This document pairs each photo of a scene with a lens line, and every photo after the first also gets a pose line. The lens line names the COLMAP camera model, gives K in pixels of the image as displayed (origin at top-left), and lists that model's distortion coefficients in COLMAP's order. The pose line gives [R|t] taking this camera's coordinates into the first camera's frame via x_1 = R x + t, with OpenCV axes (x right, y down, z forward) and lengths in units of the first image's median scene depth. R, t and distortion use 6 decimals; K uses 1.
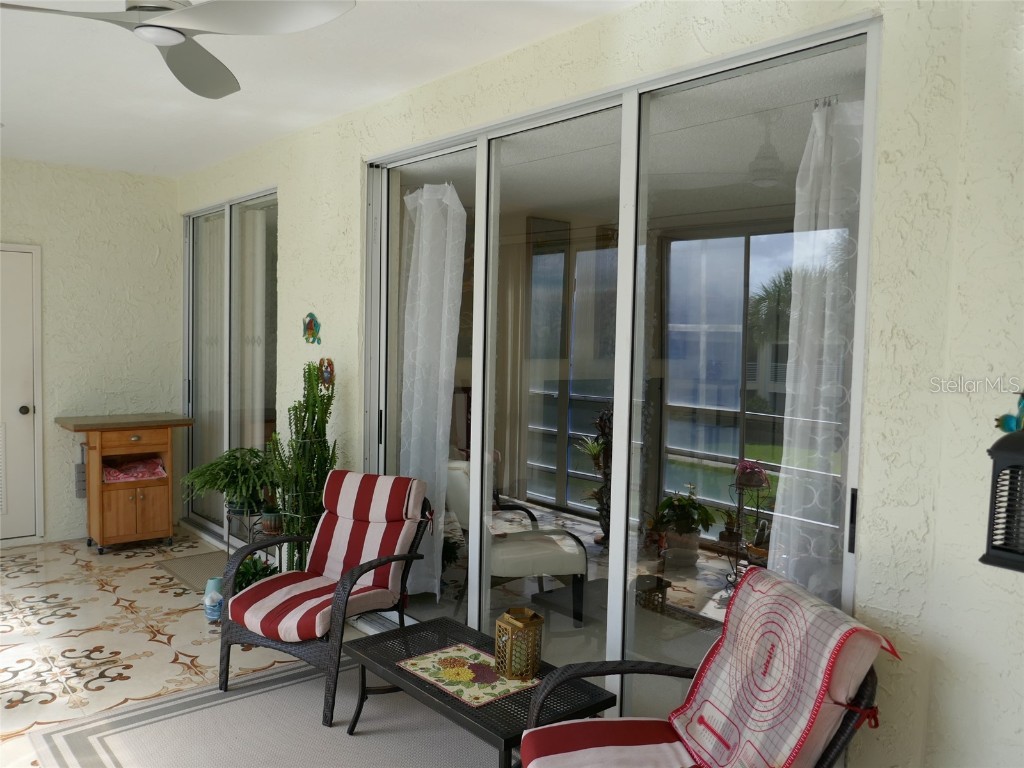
lens RADIAL K [[831.8, 0, 508.1], [0, 831.8, 384.3], [0, 0, 1]] dist [-0.021087, 0.007997]
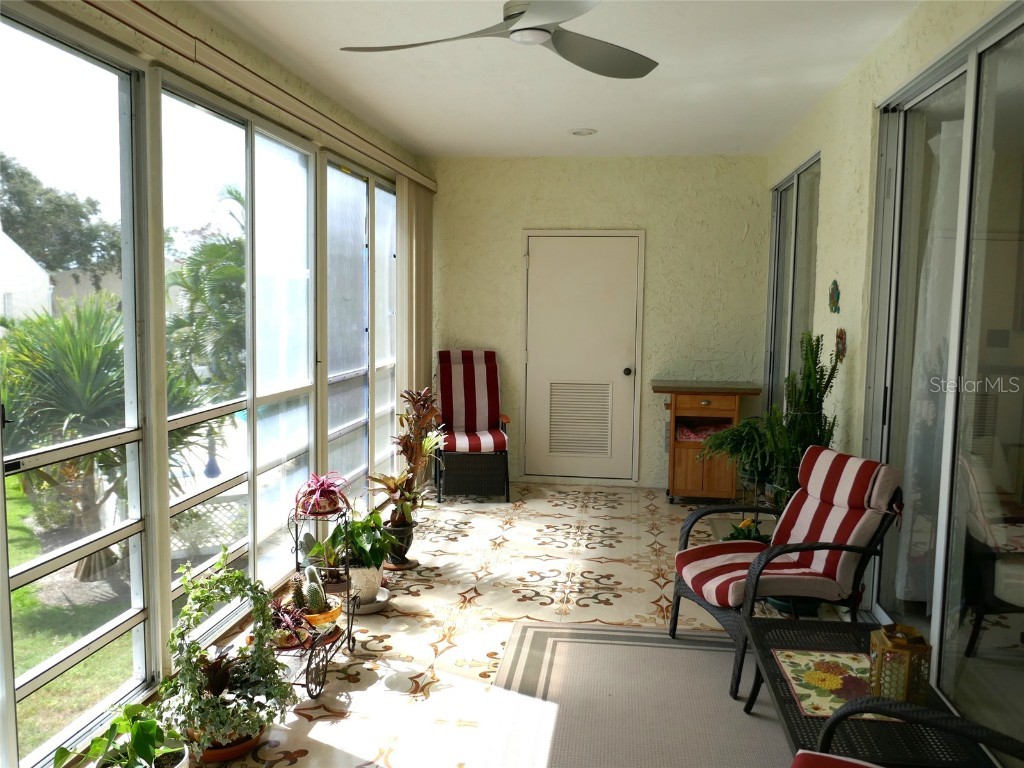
lens RADIAL K [[831.8, 0, 508.1], [0, 831.8, 384.3], [0, 0, 1]] dist [-0.021087, 0.007997]
pose [[0.669230, 0.060637, -0.740577, 0.258801], [-0.043832, 0.998151, 0.042117, 0.009931], [0.741761, 0.004275, 0.670650, 0.119124]]
